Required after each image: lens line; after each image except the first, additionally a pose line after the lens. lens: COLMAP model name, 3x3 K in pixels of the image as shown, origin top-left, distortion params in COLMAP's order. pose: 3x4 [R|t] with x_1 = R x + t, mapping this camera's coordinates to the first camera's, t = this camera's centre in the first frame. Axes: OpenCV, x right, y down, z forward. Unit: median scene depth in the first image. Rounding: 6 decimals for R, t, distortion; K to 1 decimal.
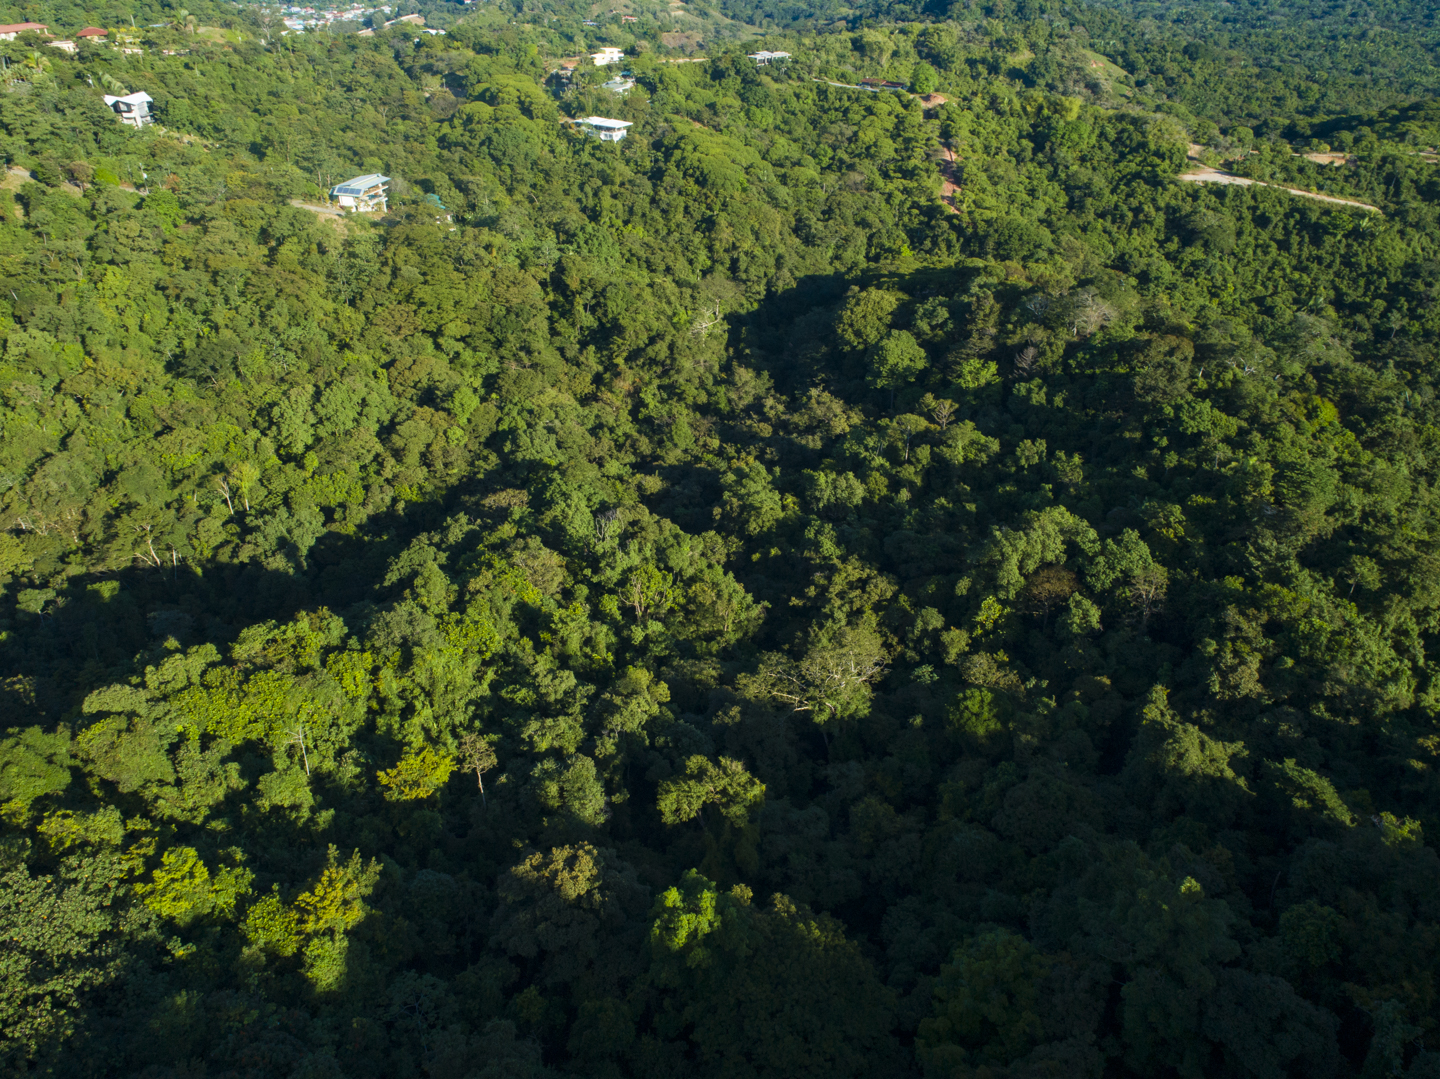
lens RADIAL K [[1098.9, 0, 722.5], [0, 1098.9, 543.6], [0, 0, 1]] dist [-0.020075, 0.007881]
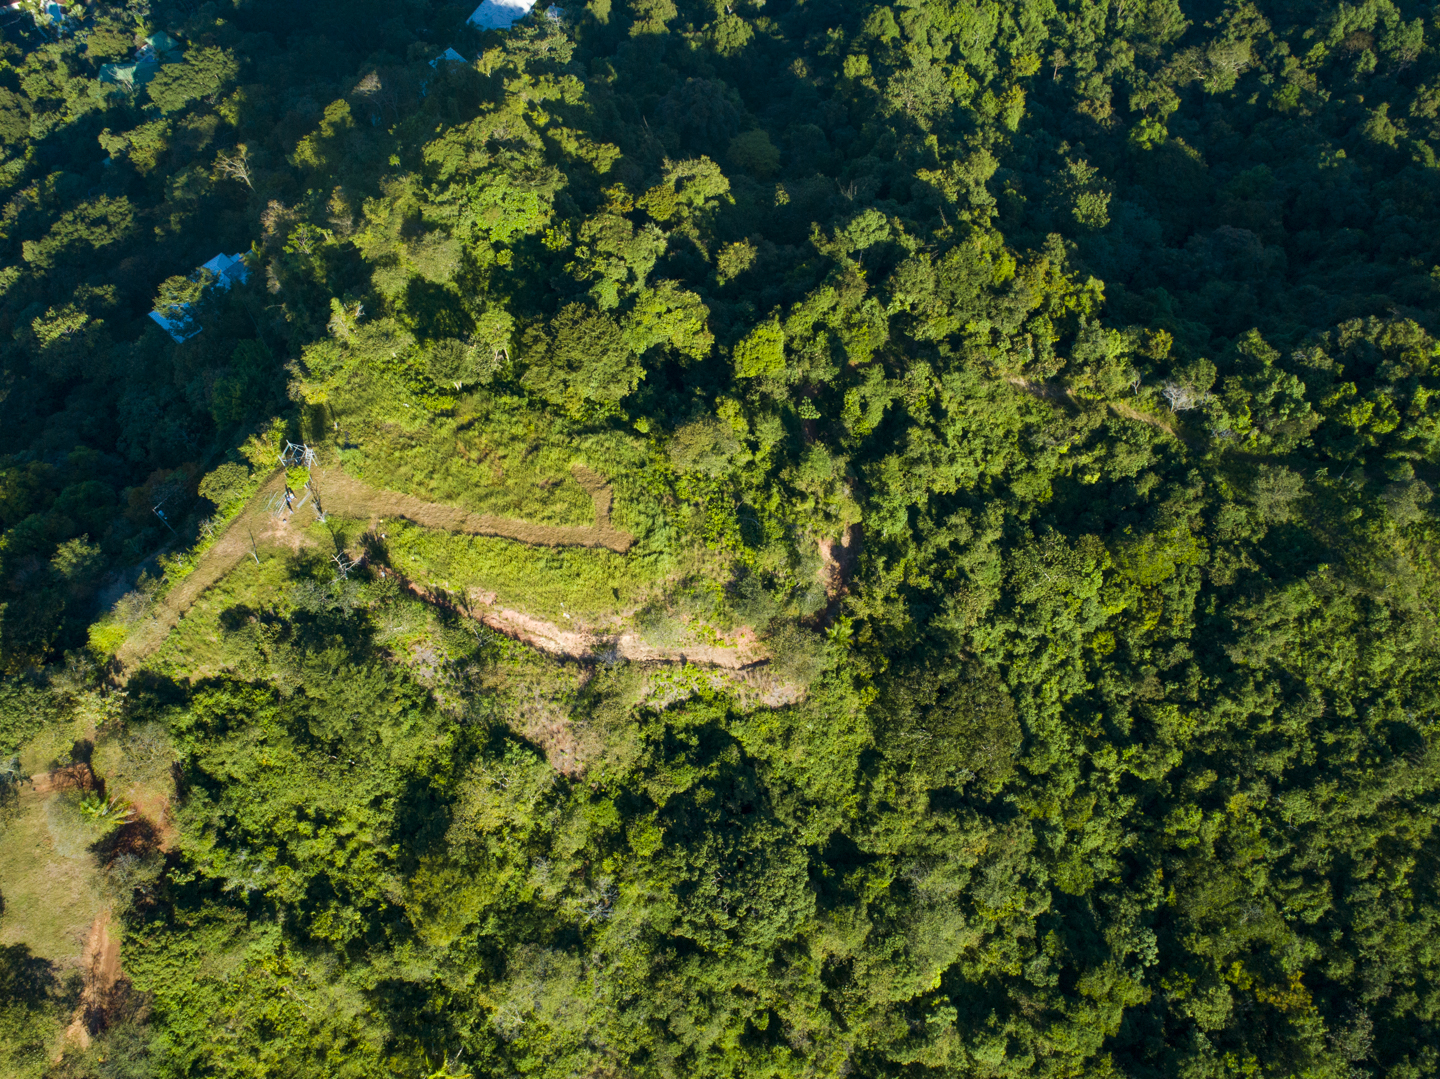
lens RADIAL K [[1098.9, 0, 722.5], [0, 1098.9, 543.6], [0, 0, 1]] dist [-0.020075, 0.007881]
pose [[0.949118, 0.277567, -0.148765, -0.200119], [-0.170337, 0.849803, 0.498819, 0.022425], [0.264876, -0.448098, 0.853844, -1.187771]]
